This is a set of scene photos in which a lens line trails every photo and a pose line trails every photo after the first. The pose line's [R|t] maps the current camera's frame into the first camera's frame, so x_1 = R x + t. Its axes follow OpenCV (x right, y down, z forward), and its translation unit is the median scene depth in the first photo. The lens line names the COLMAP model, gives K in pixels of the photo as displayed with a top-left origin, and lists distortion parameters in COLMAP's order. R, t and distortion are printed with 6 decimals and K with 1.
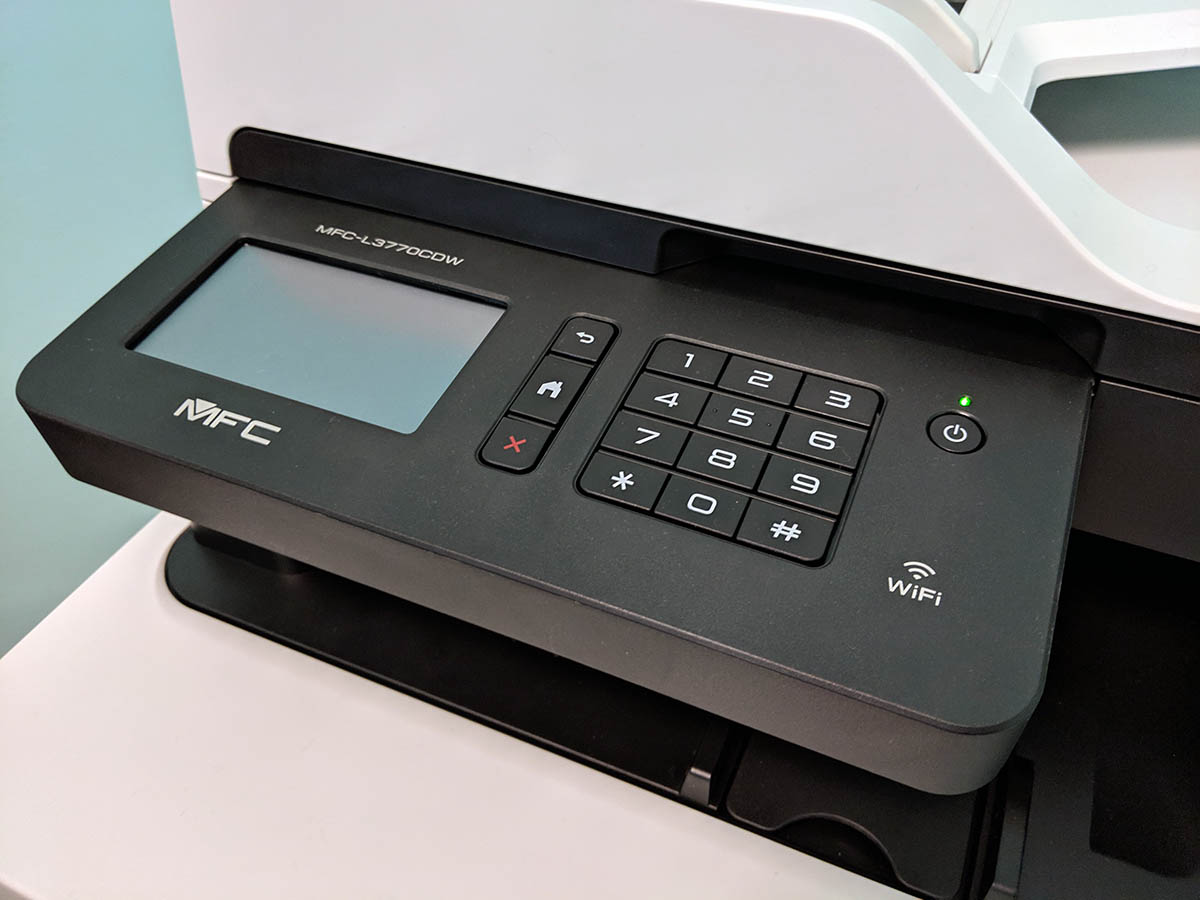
lens RADIAL K [[991.8, 0, 600.0], [0, 991.8, 450.0], [0, 0, 1]] dist [0.066886, -0.220016]
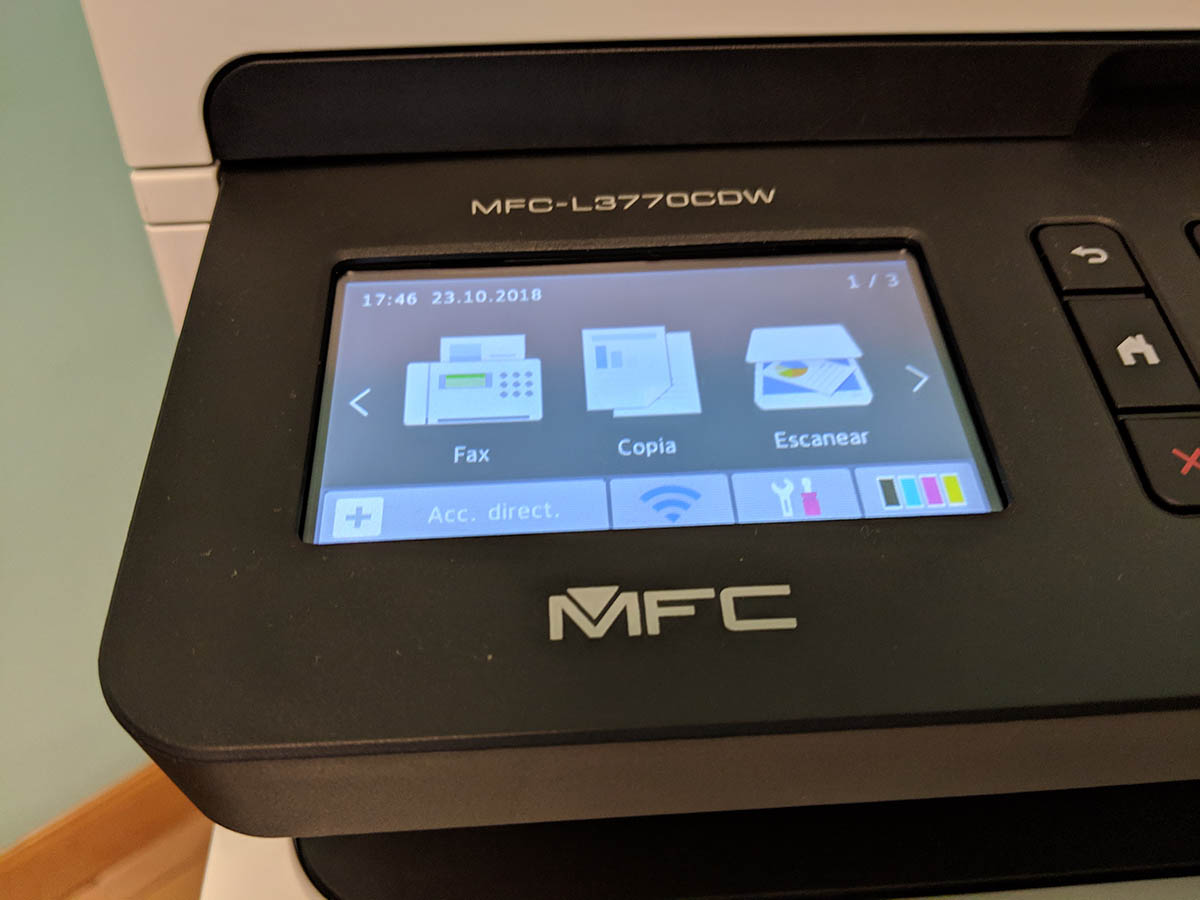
lens RADIAL K [[991.8, 0, 600.0], [0, 991.8, 450.0], [0, 0, 1]] dist [0.066886, -0.220016]
pose [[0.885399, -0.339013, 0.318023, -0.553159], [0.305280, 0.940029, 0.152152, -0.197889], [-0.350532, -0.037629, 0.935794, 0.561906]]
